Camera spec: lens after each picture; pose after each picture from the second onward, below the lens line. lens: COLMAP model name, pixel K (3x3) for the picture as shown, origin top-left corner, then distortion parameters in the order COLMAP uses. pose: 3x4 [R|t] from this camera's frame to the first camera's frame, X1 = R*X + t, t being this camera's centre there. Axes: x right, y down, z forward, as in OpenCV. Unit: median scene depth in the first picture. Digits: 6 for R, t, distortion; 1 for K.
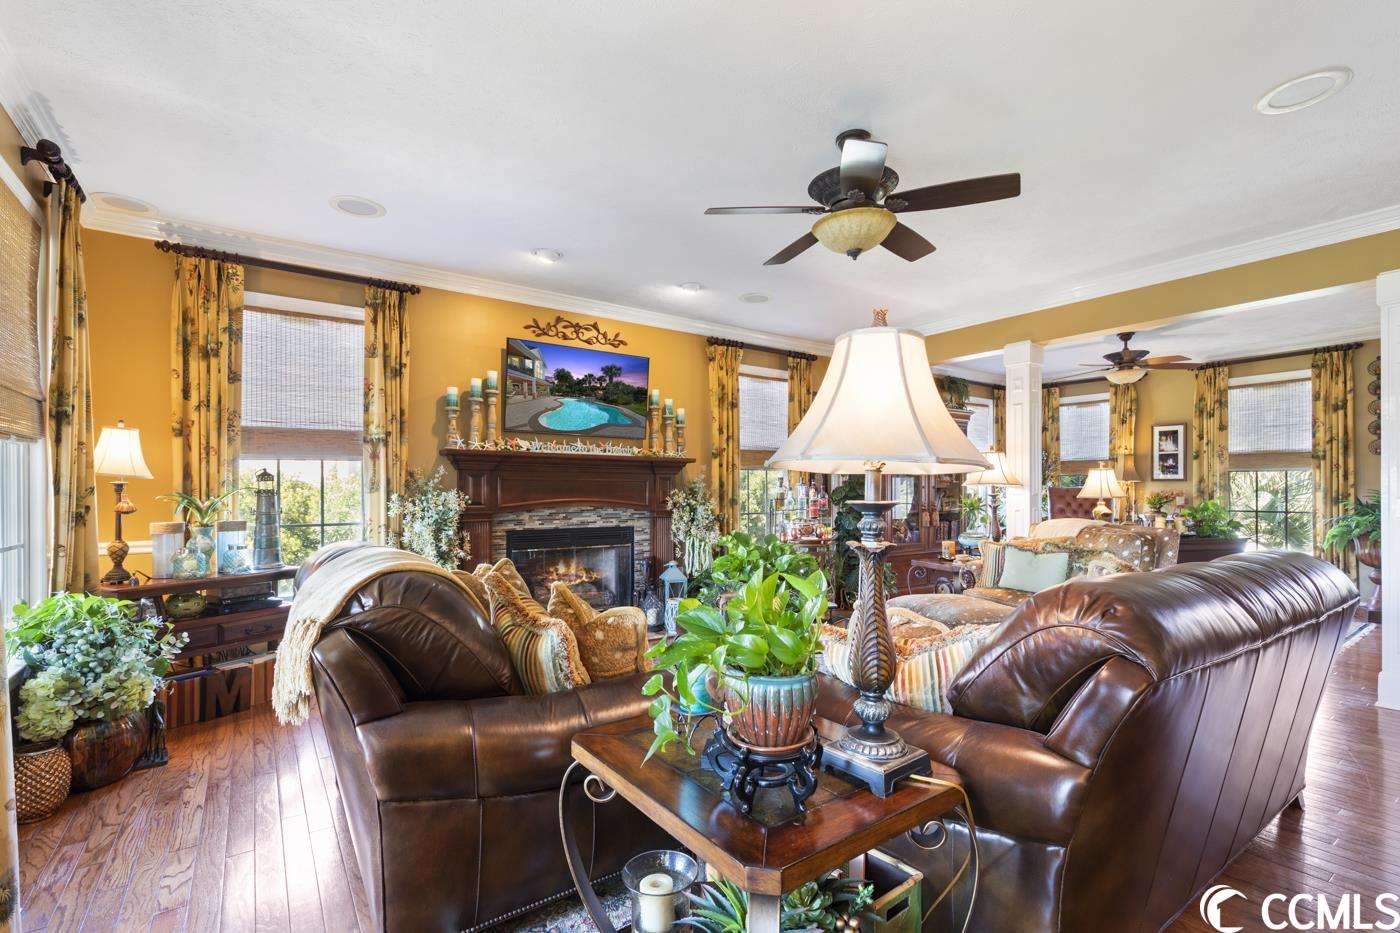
lens RADIAL K [[635.1, 0, 702.1], [0, 635.1, 492.7], [0, 0, 1]] dist [0.003815, -0.000912]
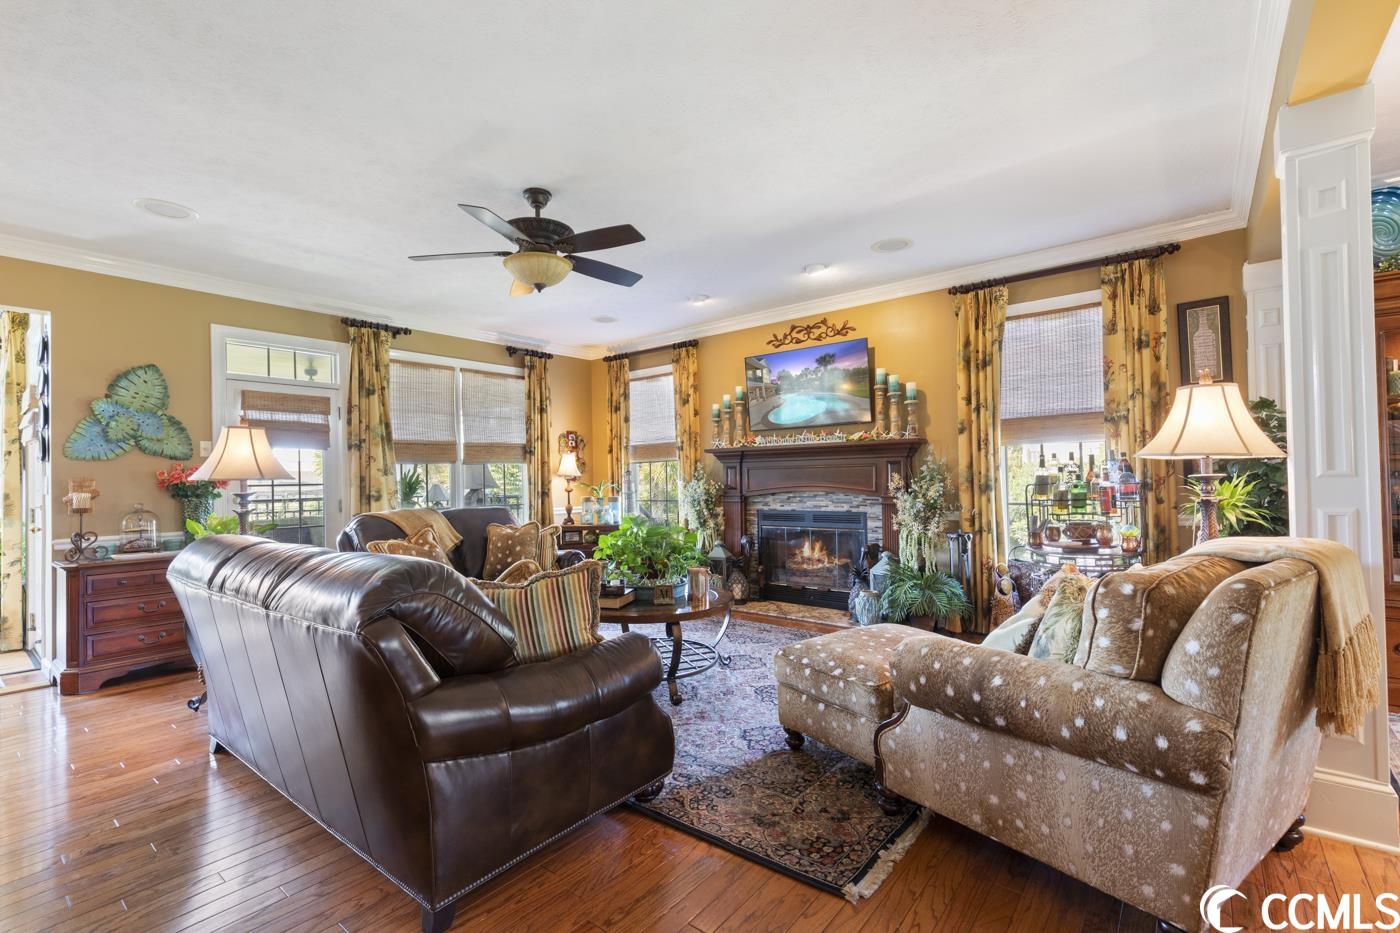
lens RADIAL K [[625.7, 0, 697.6], [0, 625.7, 475.9], [0, 0, 1]] dist [0.004234, -0.000341]
pose [[0.273211, -0.010586, -0.961896, 0.741852], [0.016821, 0.999839, -0.006226, -0.001348], [0.961807, -0.014479, 0.273345, 0.481317]]
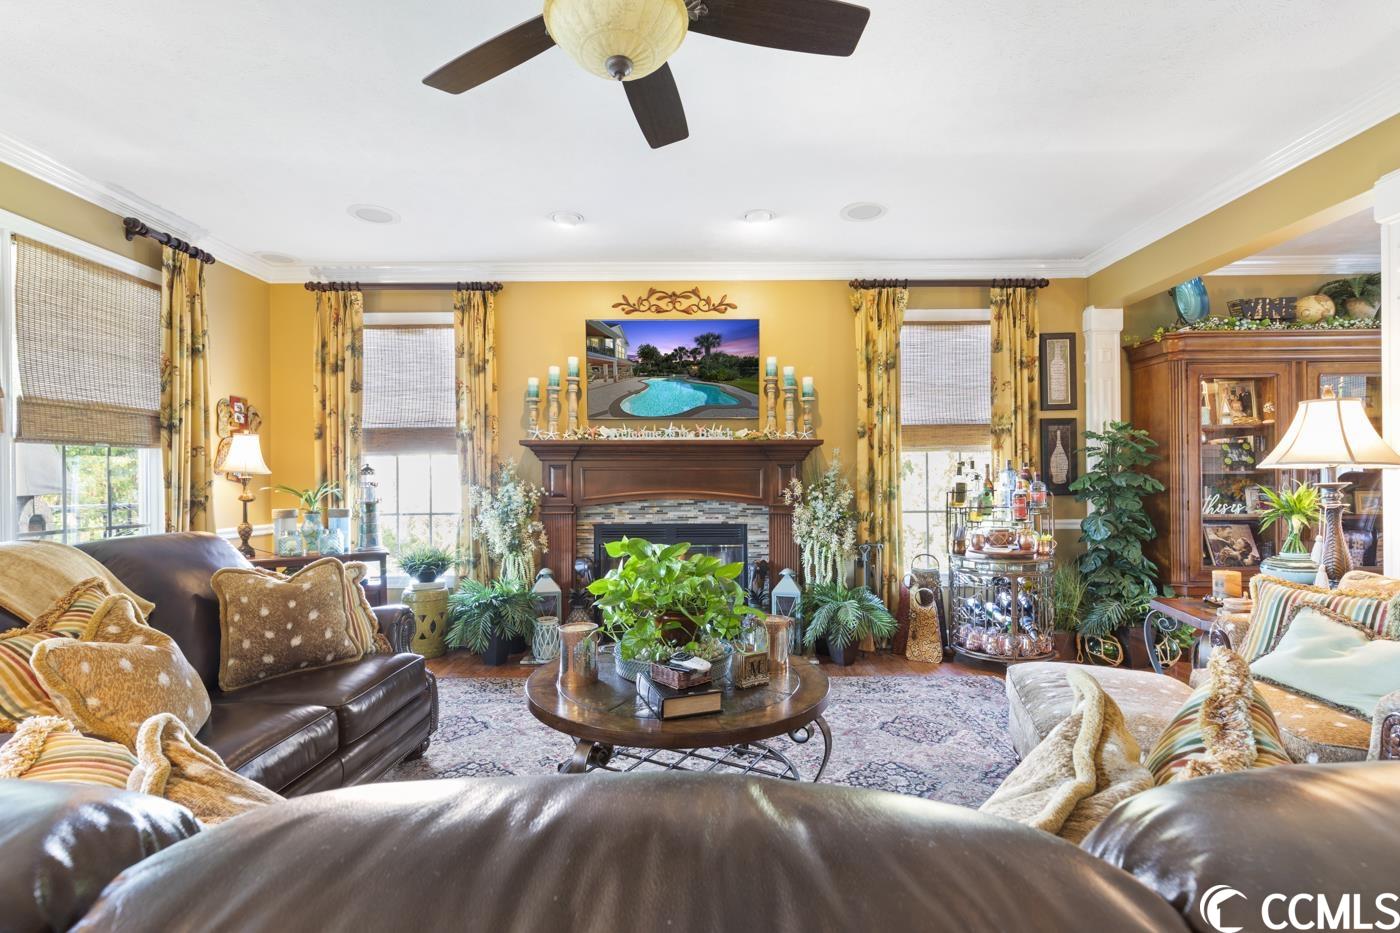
lens RADIAL K [[631.1, 0, 701.9], [0, 631.1, 483.9], [0, 0, 1]] dist [0.004177, -0.000544]
pose [[0.815999, -0.003446, -0.578043, 0.320358], [0.003821, 0.999993, -0.000567, 0.000815], [0.578041, -0.001746, 0.816006, 0.285717]]
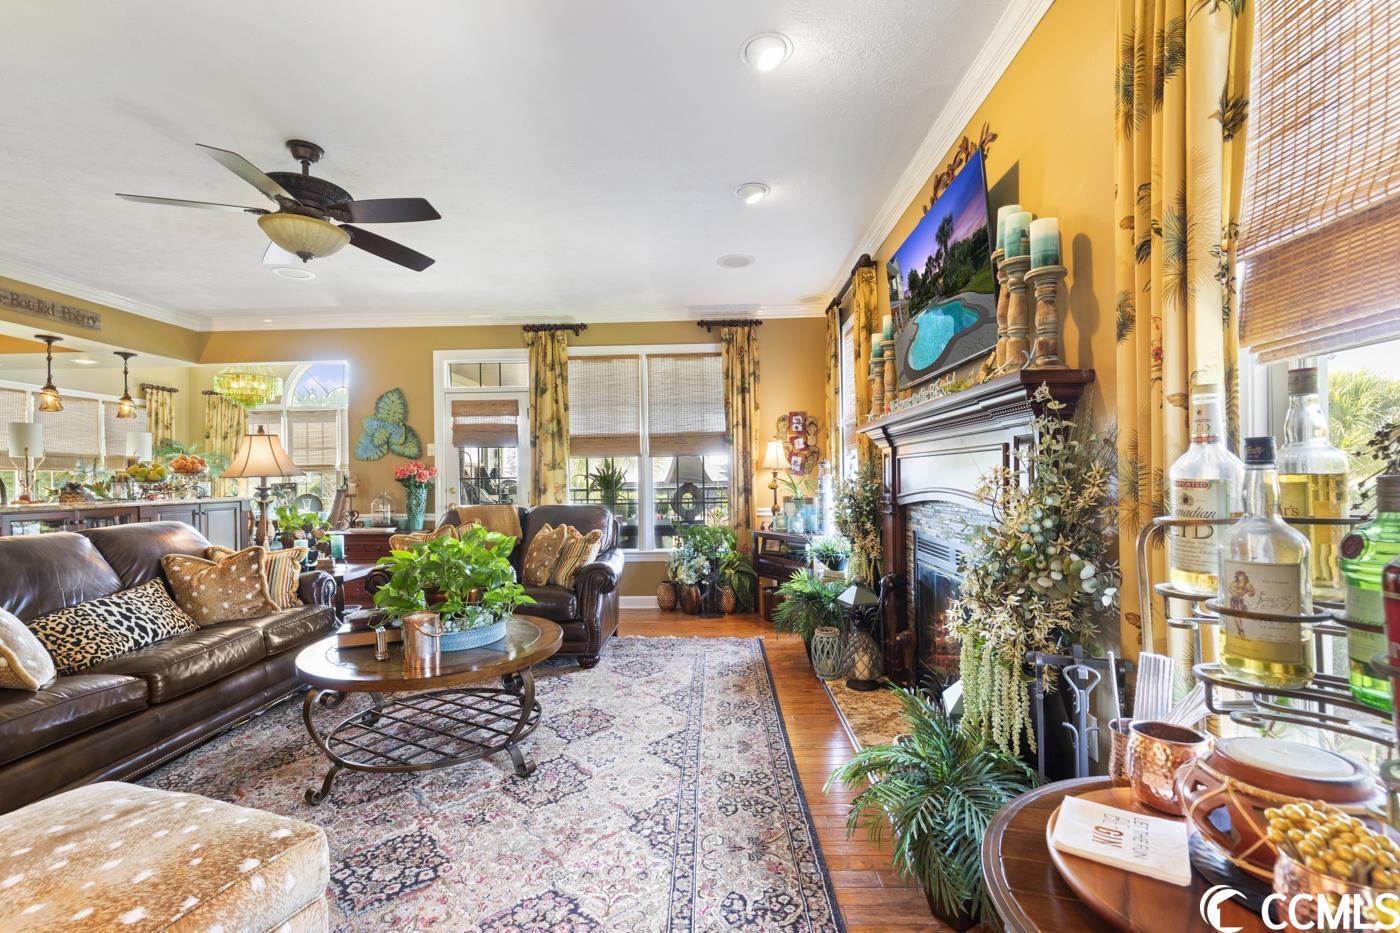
lens RADIAL K [[625.7, 0, 697.6], [0, 625.7, 475.9], [0, 0, 1]] dist [0.004234, -0.000341]
pose [[-0.603760, 0.006552, -0.797139, 0.340852], [0.012524, 0.999921, -0.001267, -0.002245], [0.797068, -0.010749, -0.603794, 1.076421]]
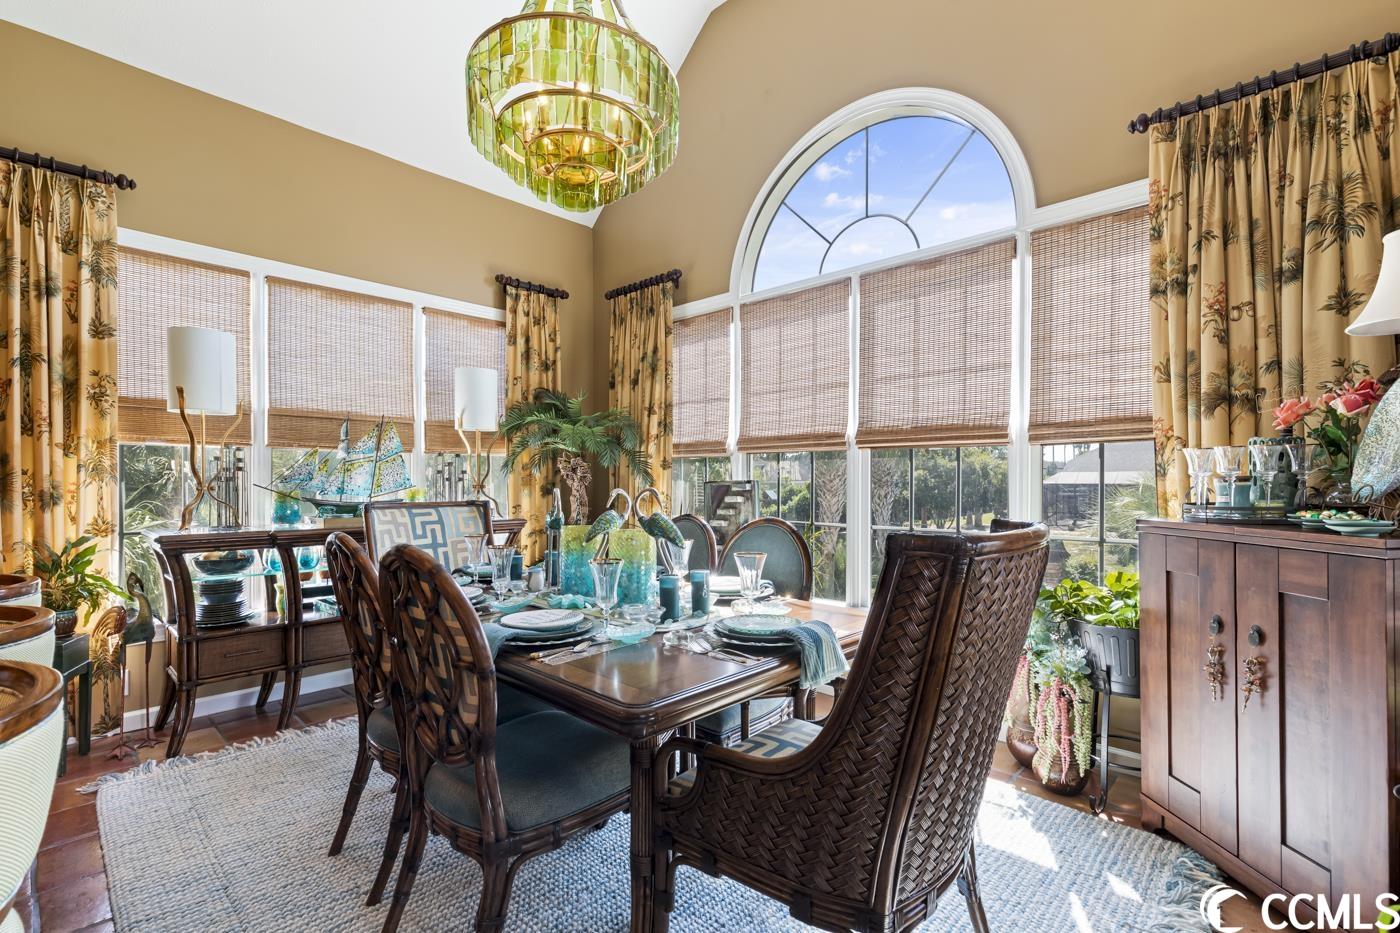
lens RADIAL K [[631.1, 0, 701.9], [0, 631.1, 483.9], [0, 0, 1]] dist [0.004177, -0.000544]
pose [[-0.979879, 0.005799, -0.199506, -0.170966], [0.003869, 0.999942, 0.010063, -0.002420], [0.199553, 0.009088, -0.979845, -0.180543]]
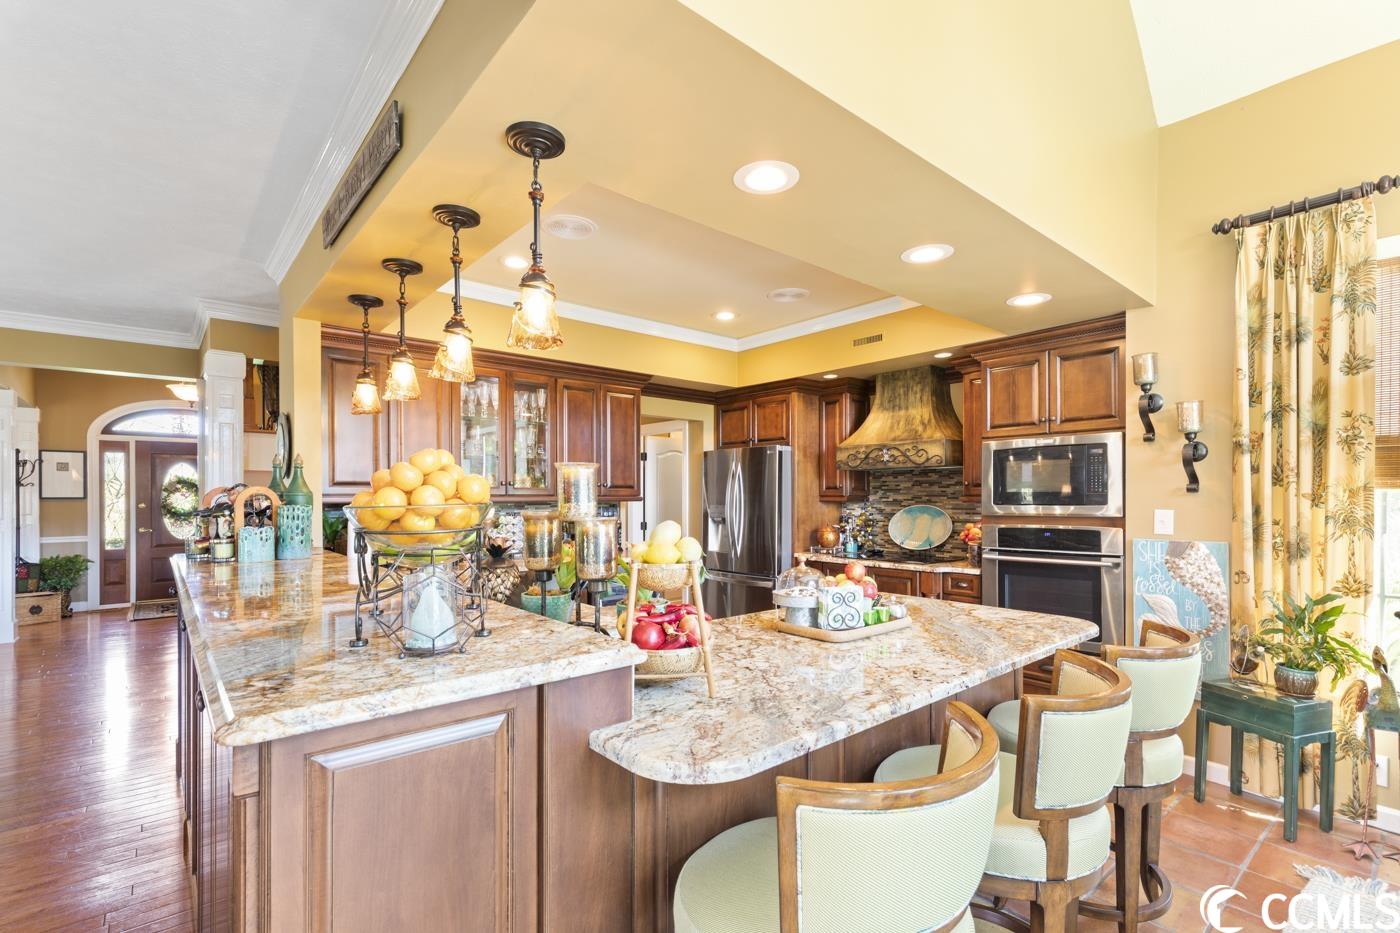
lens RADIAL K [[637.7, 0, 698.2], [0, 637.7, 497.2], [0, 0, 1]] dist [0.002335, 0.000290]
pose [[-0.085698, -0.001300, 0.996320, -0.217111], [0.003768, 0.999992, 0.001629, -0.031478], [-0.996314, 0.003894, -0.085692, -0.271934]]
